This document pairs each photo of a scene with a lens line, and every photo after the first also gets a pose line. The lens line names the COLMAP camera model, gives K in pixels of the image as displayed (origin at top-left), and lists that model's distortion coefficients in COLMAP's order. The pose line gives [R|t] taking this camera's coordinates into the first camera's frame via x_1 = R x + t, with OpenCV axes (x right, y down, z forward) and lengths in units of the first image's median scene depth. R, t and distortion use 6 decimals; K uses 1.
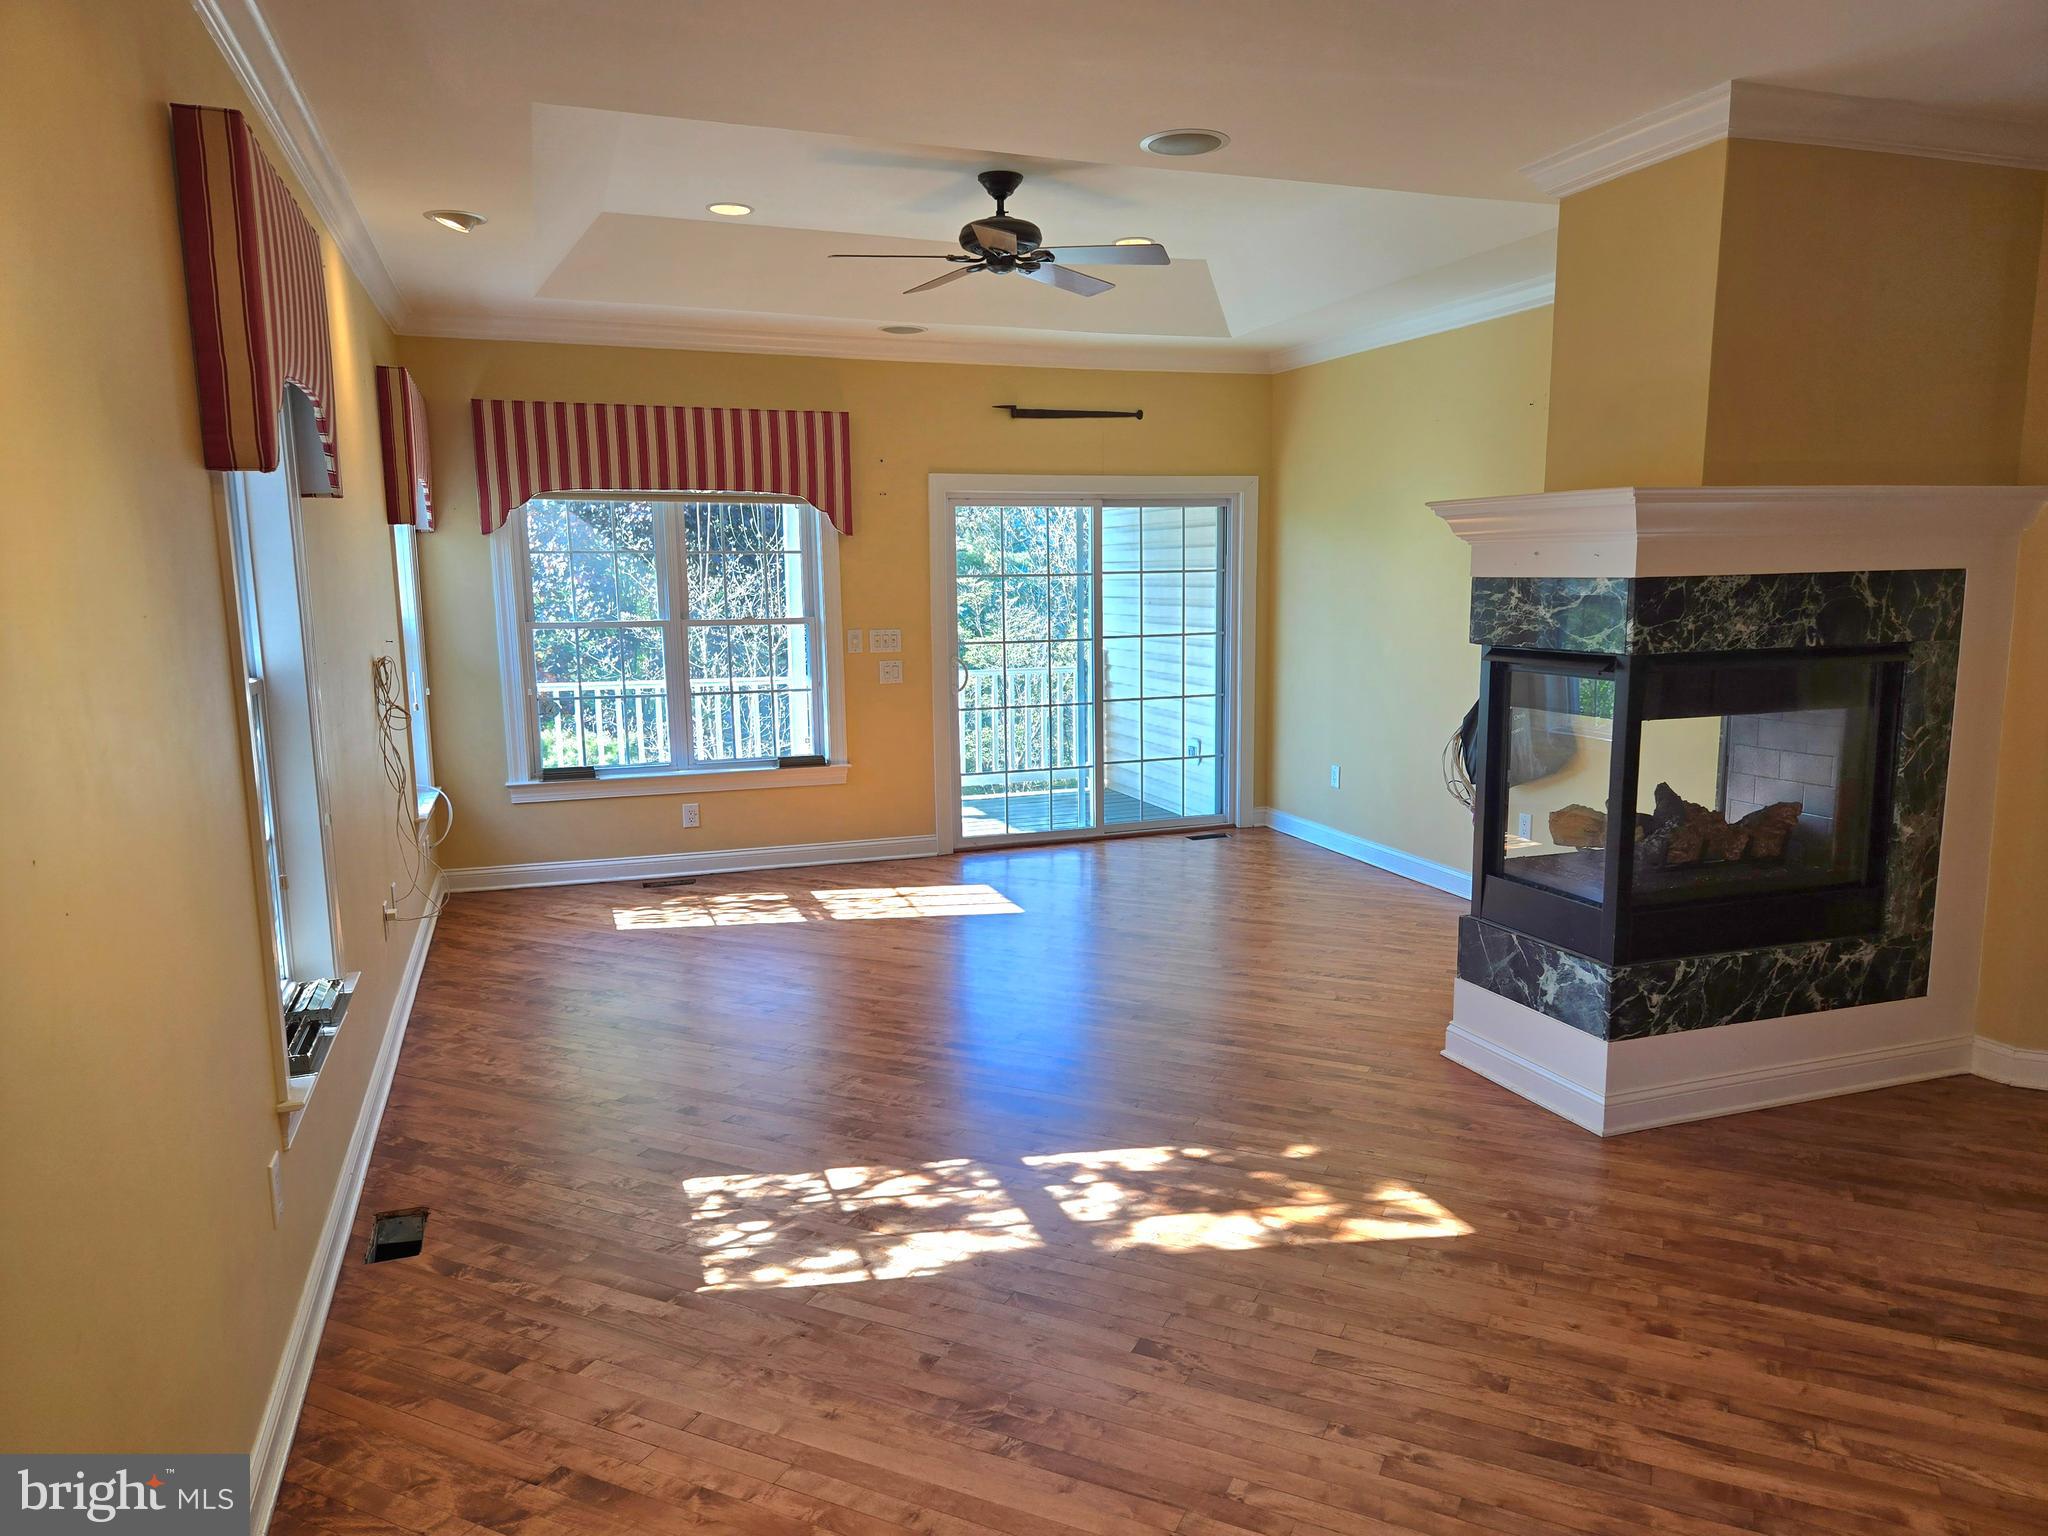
lens RADIAL K [[1367.1, 0, 1016.8], [0, 1367.1, 774.3], [0, 0, 1]] dist [0.051532, -0.054158]
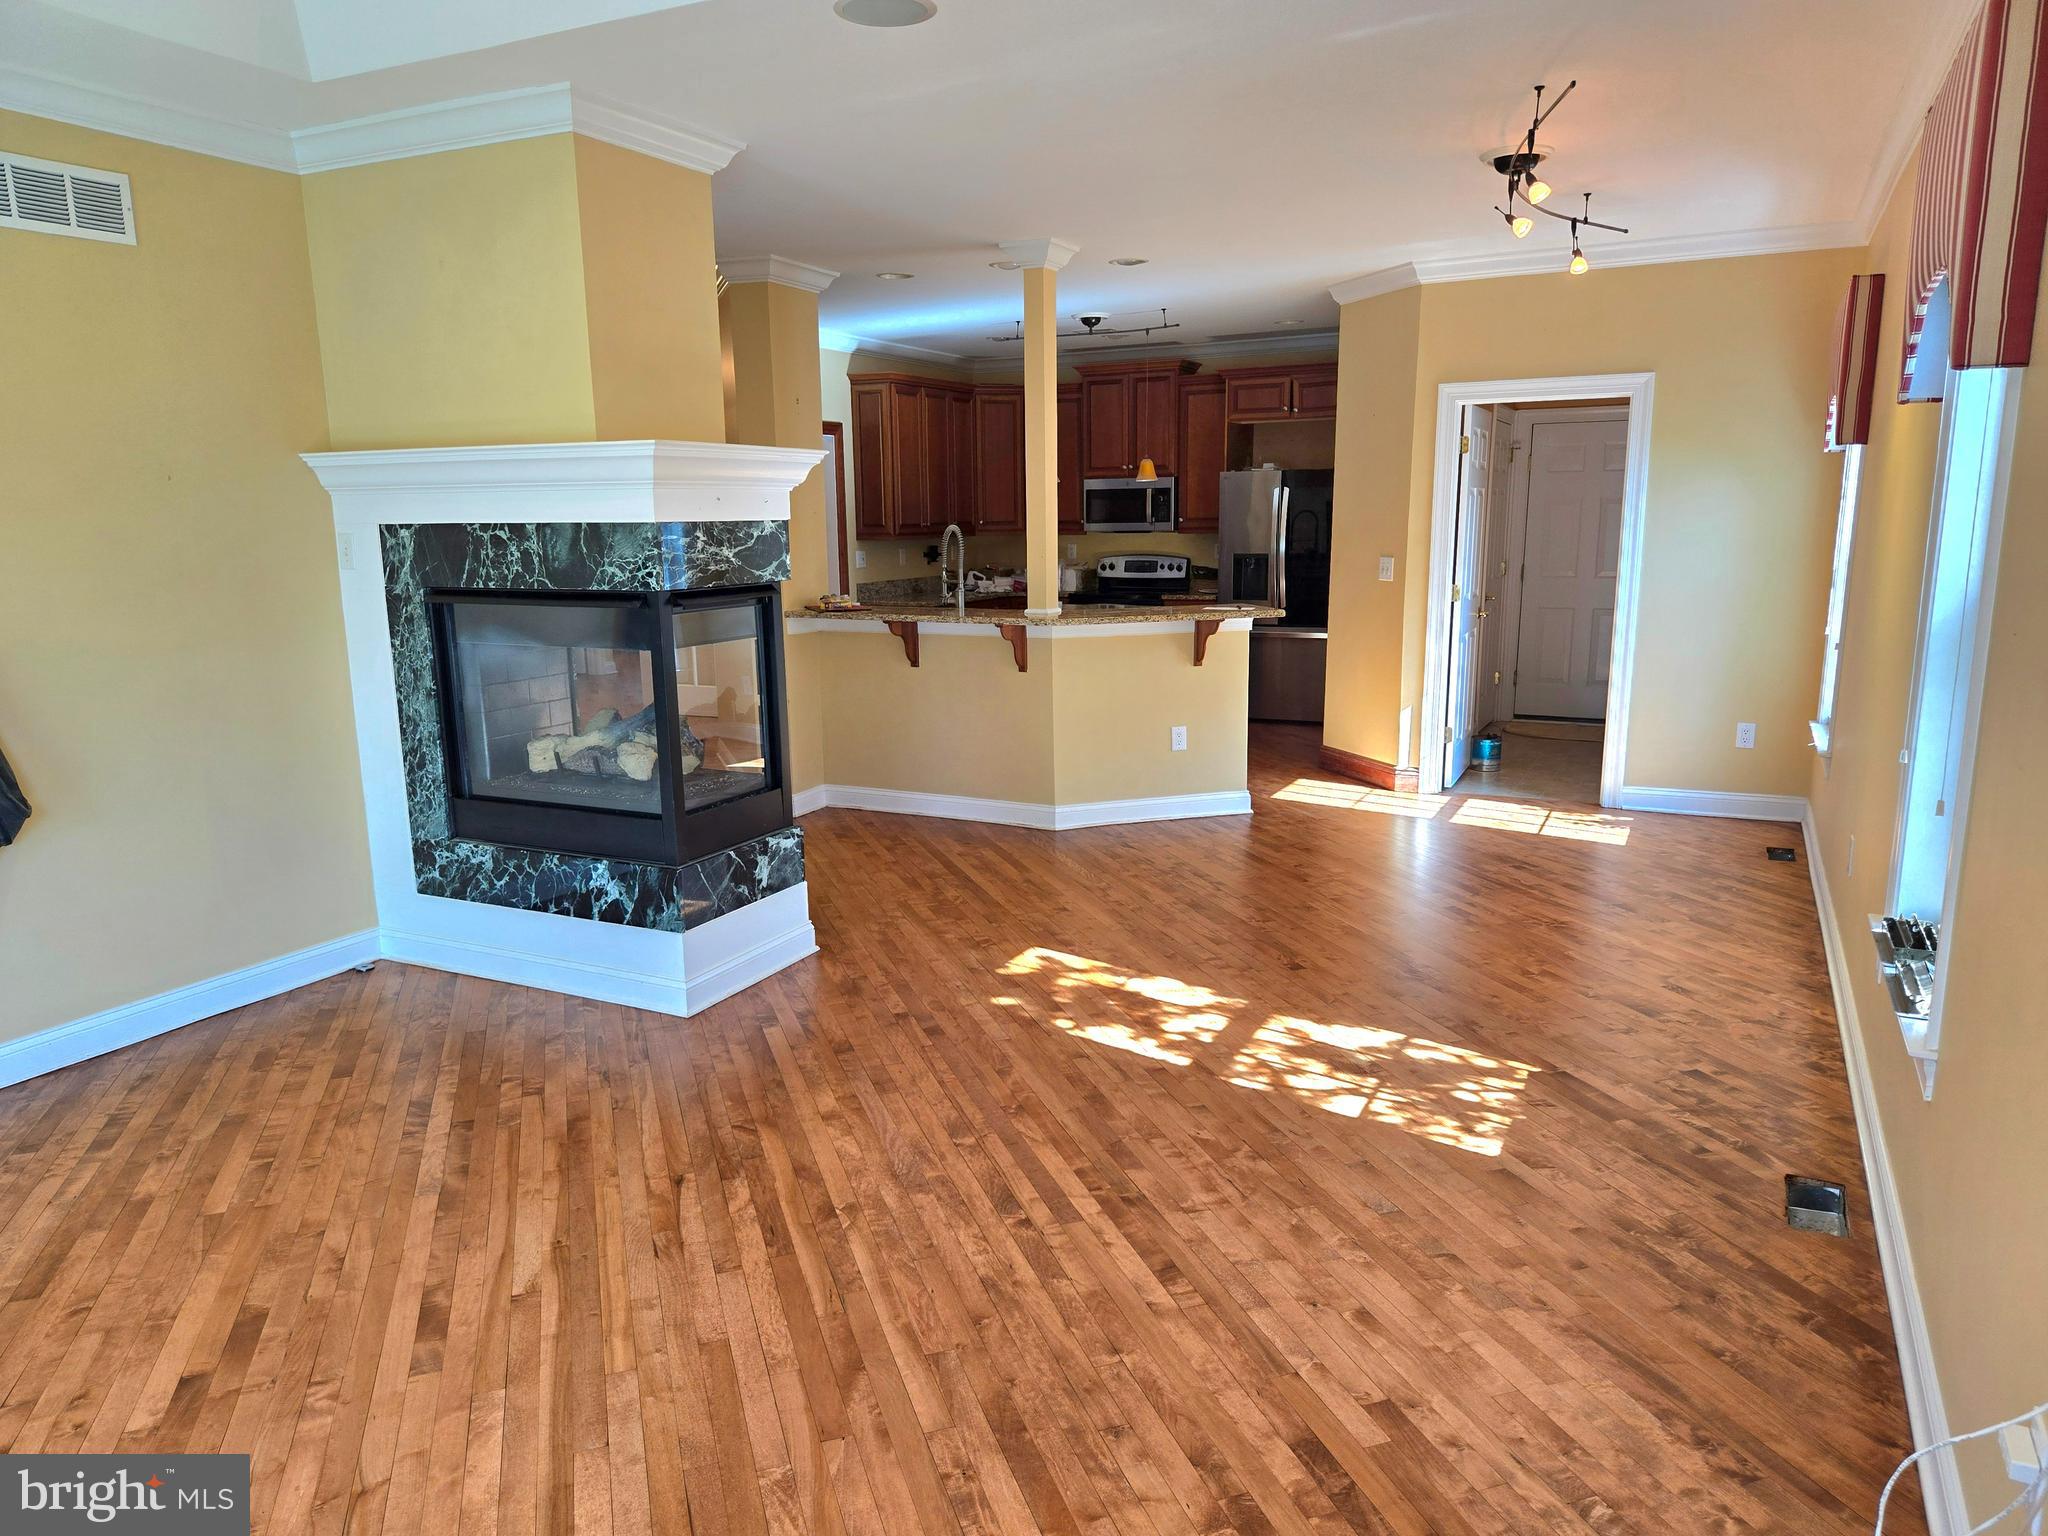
lens RADIAL K [[1367.1, 0, 1016.8], [0, 1367.1, 774.3], [0, 0, 1]] dist [0.051532, -0.054158]
pose [[-0.693100, -0.129798, 0.709060, -0.656825], [0.116889, 0.950399, 0.288235, -0.268390], [-0.711302, 0.282657, -0.643549, 1.791177]]
